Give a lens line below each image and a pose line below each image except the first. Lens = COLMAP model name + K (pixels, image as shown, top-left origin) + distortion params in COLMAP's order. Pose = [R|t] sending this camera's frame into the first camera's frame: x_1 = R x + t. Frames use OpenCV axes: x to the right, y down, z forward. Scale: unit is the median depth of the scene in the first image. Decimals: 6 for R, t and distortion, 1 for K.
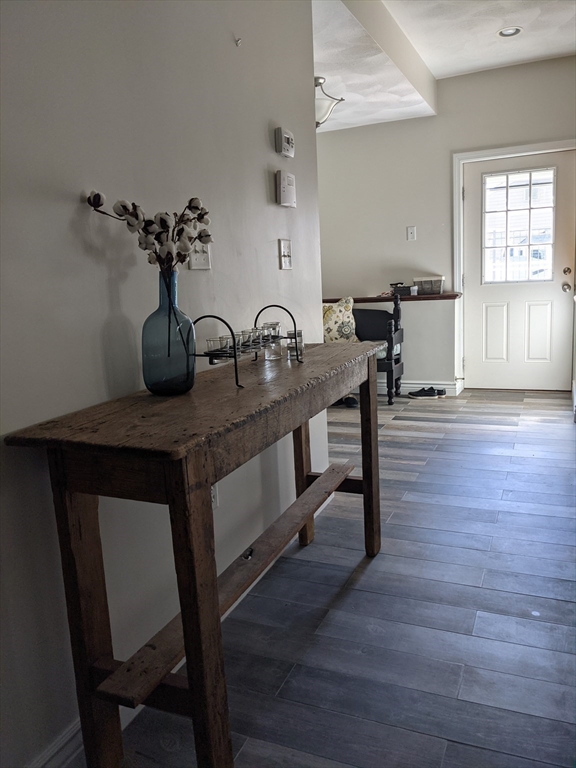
lens RADIAL K [[614.5, 0, 288.0], [0, 614.5, 384.0], [0, 0, 1]] dist [0.009065, 0.006215]
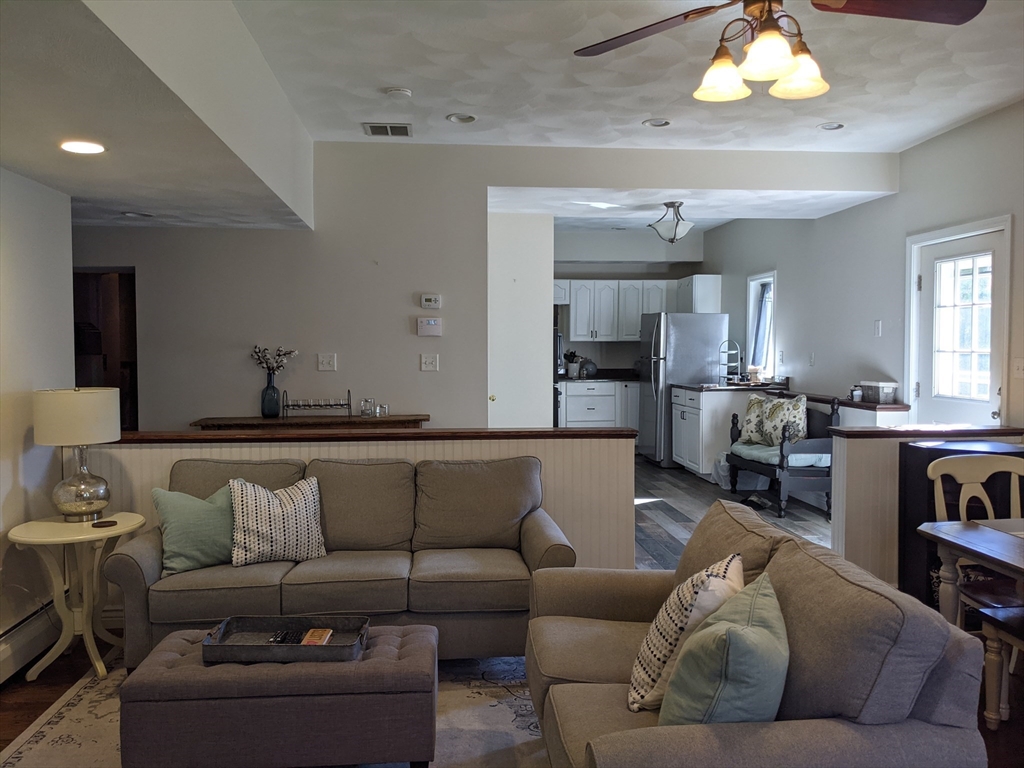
lens RADIAL K [[819.4, 0, 512.0], [0, 819.4, 384.0], [0, 0, 1]] dist [0.009065, 0.006215]
pose [[0.485828, 0.095339, -0.868839, 0.971975], [-0.172768, 0.984896, 0.011468, -0.101425], [0.856809, 0.144536, 0.494962, 0.039243]]
